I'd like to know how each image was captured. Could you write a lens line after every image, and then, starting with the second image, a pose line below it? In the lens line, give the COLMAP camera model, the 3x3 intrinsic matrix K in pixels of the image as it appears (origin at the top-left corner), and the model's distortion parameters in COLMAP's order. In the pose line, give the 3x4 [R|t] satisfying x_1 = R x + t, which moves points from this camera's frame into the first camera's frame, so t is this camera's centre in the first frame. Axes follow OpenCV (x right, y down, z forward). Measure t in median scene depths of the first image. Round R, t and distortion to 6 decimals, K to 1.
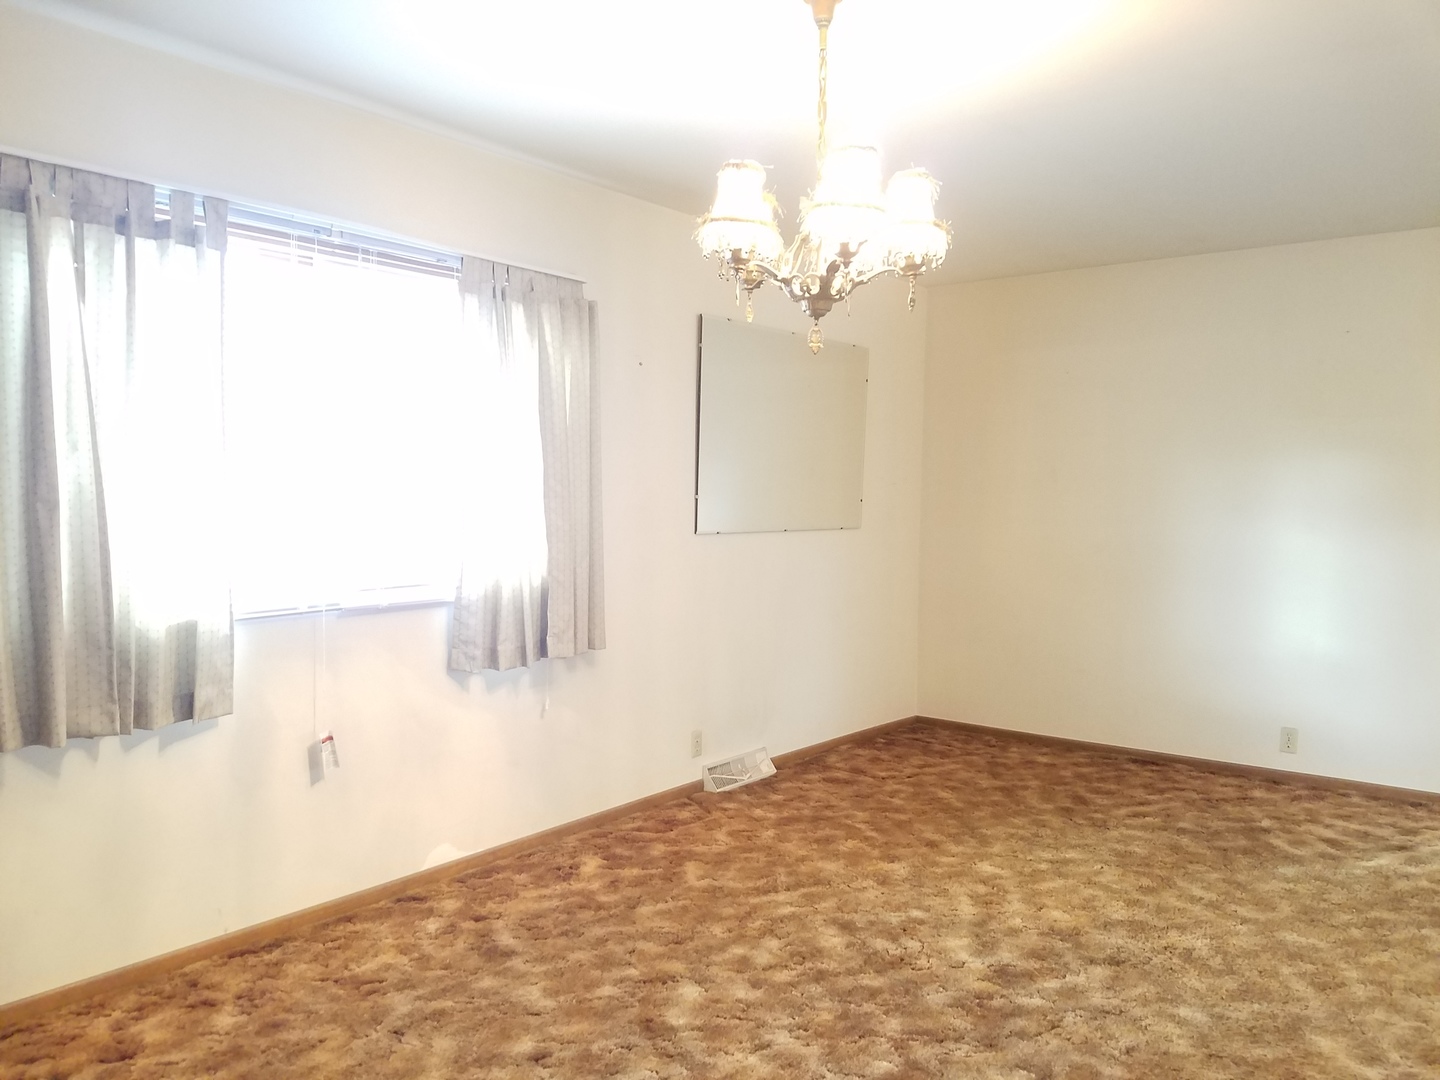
lens RADIAL K [[1129.2, 0, 697.9], [0, 1129.2, 557.2], [0, 0, 1]] dist [-0.006313, -0.004803]
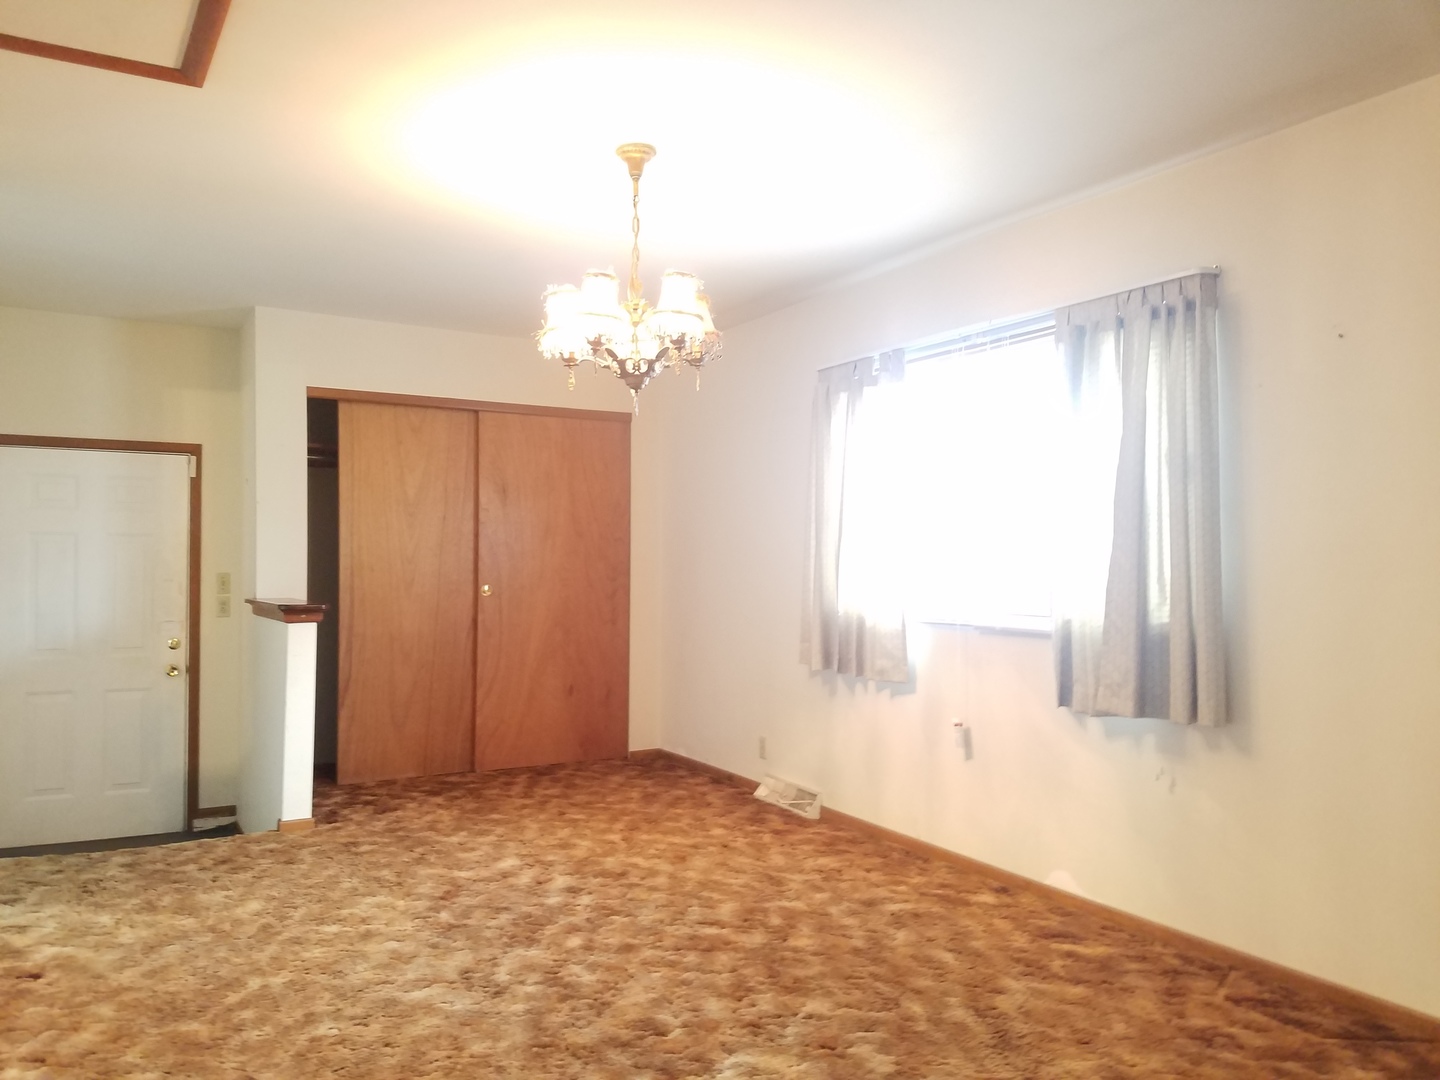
lens RADIAL K [[1114.4, 0, 705.2], [0, 1114.4, 568.8], [0, 0, 1]] dist [0.163167, -0.238284]
pose [[-0.395905, -0.003815, -0.918284, 1.094728], [-0.066077, 0.997518, 0.024344, -0.034186], [0.915911, 0.070315, -0.395174, 1.374265]]
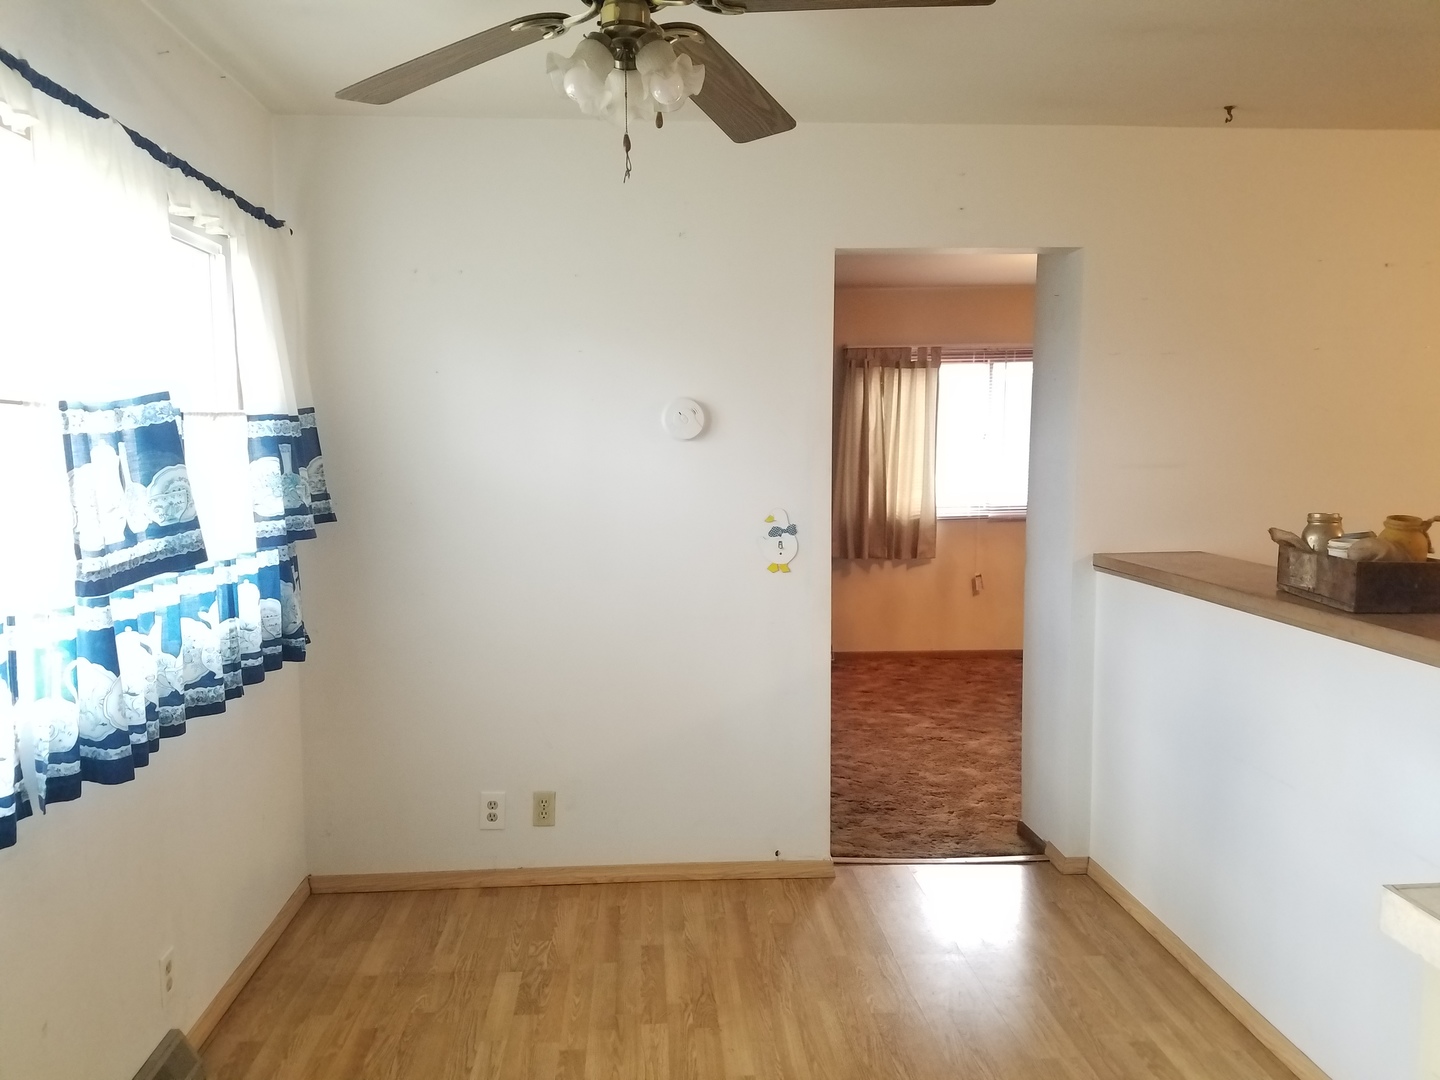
lens RADIAL K [[1114.4, 0, 705.2], [0, 1114.4, 568.8], [0, 0, 1]] dist [0.163167, -0.238284]
pose [[0.681641, 0.076140, -0.727715, 1.042632], [-0.036960, 0.996884, 0.069683, 0.011475], [0.730753, -0.020603, 0.682331, -1.044931]]
